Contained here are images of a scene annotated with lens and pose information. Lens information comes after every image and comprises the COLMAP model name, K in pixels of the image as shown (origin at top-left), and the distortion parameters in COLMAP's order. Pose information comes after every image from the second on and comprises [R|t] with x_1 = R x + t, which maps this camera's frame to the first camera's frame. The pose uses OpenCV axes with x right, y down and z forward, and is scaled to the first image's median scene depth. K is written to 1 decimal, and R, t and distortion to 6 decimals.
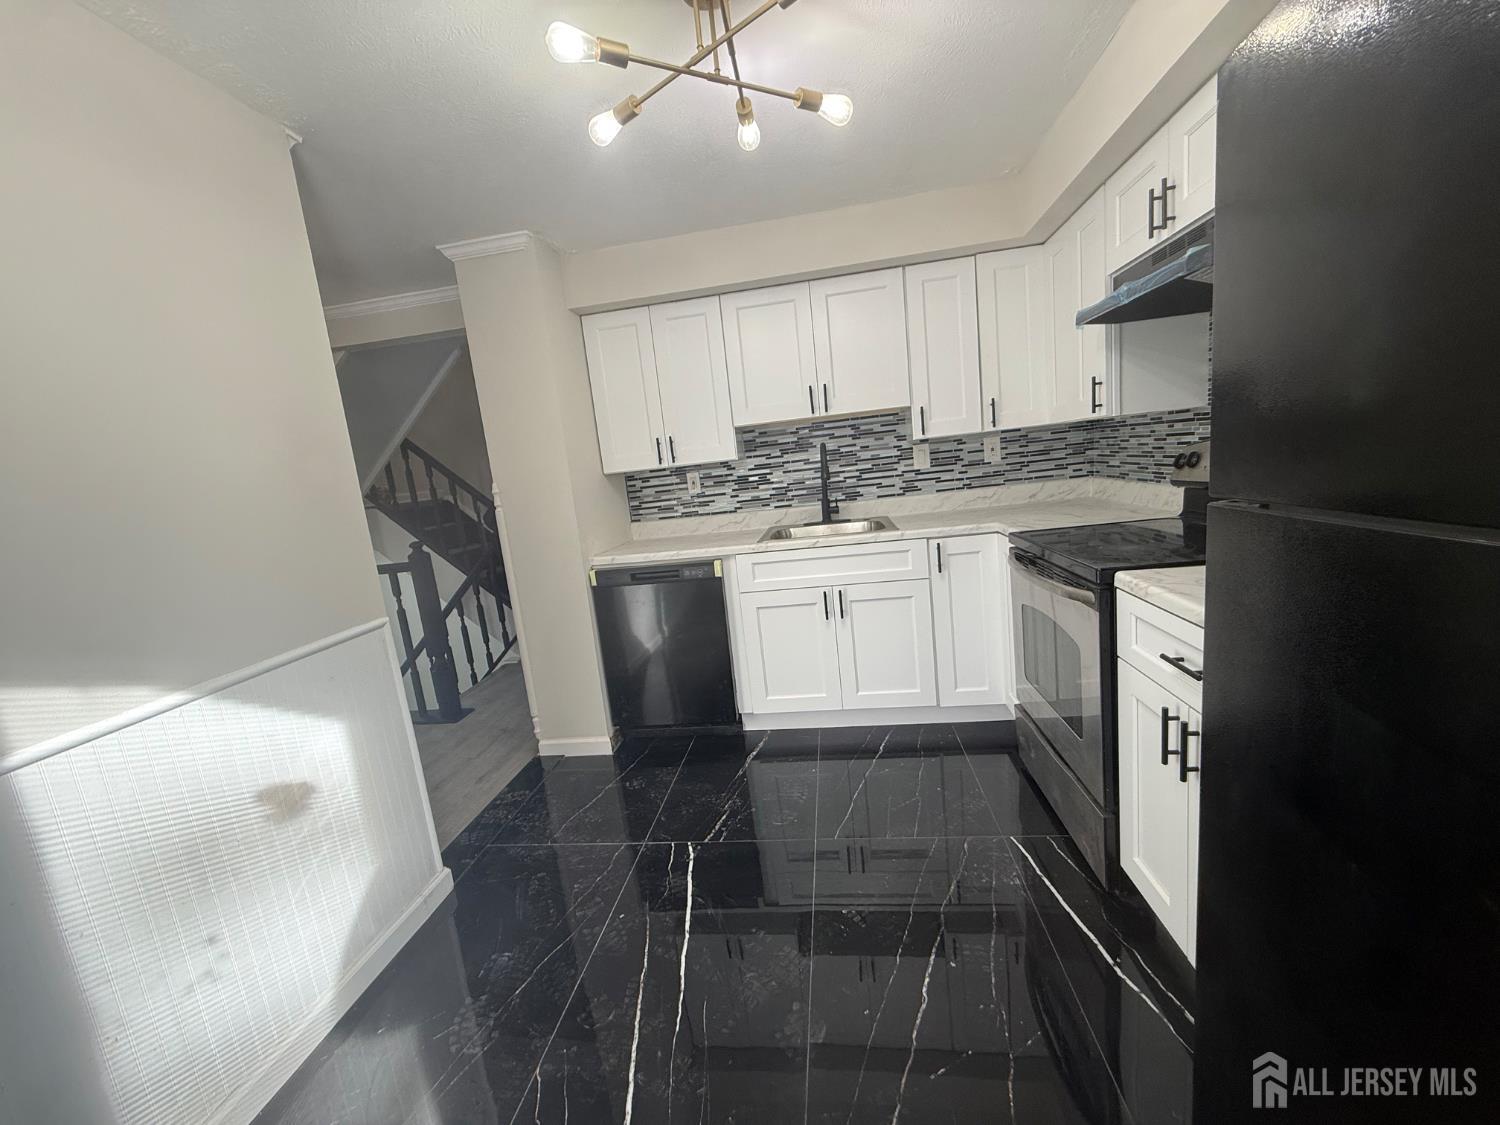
lens RADIAL K [[598.4, 0, 747.2], [0, 598.4, 563.9], [0, 0, 1]] dist [0.001053, 0.000156]
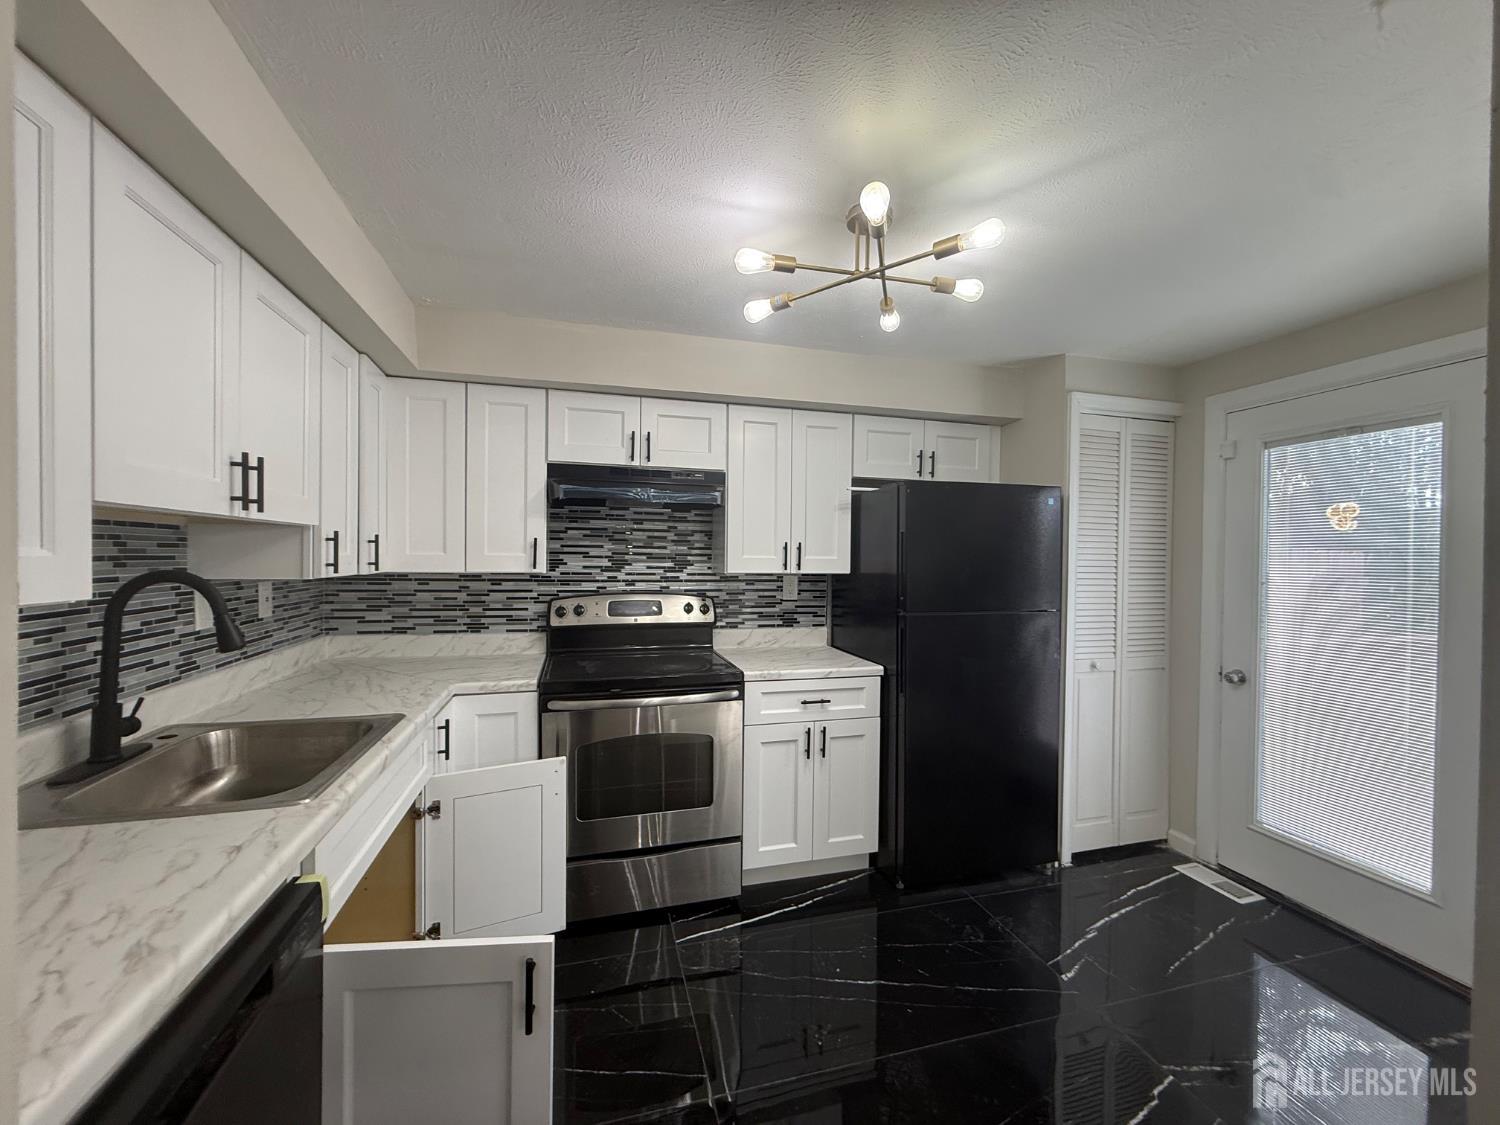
lens RADIAL K [[598.4, 0, 753.2], [0, 598.4, 561.1], [0, 0, 1]] dist [0.001053, 0.000156]
pose [[-0.398856, 0.094904, 0.912089, -0.431441], [0.183050, 0.982853, -0.022220, -0.114875], [-0.898558, 0.158095, -0.409389, 0.756985]]
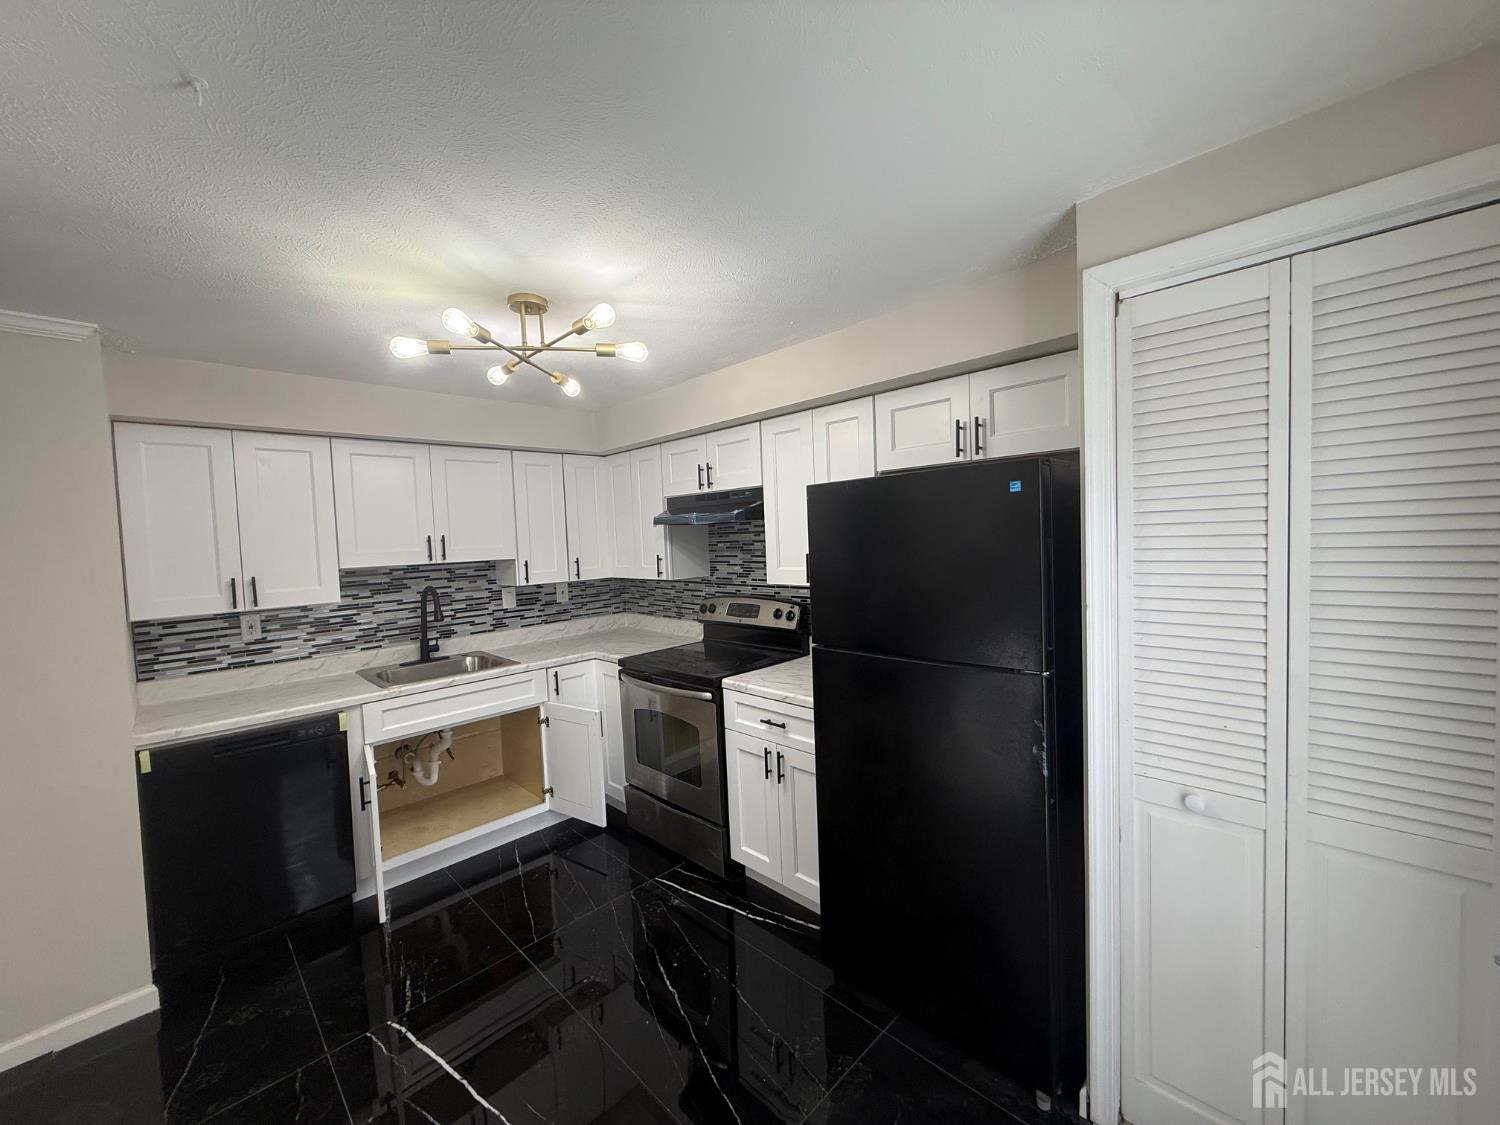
lens RADIAL K [[598.4, 0, 749.3], [0, 598.4, 562.9], [0, 0, 1]] dist [0.001053, 0.000156]
pose [[0.604981, 0.046119, 0.794903, -0.359659], [0.107043, 0.984548, -0.138589, -0.033218], [-0.789012, 0.168932, 0.590696, -0.078528]]
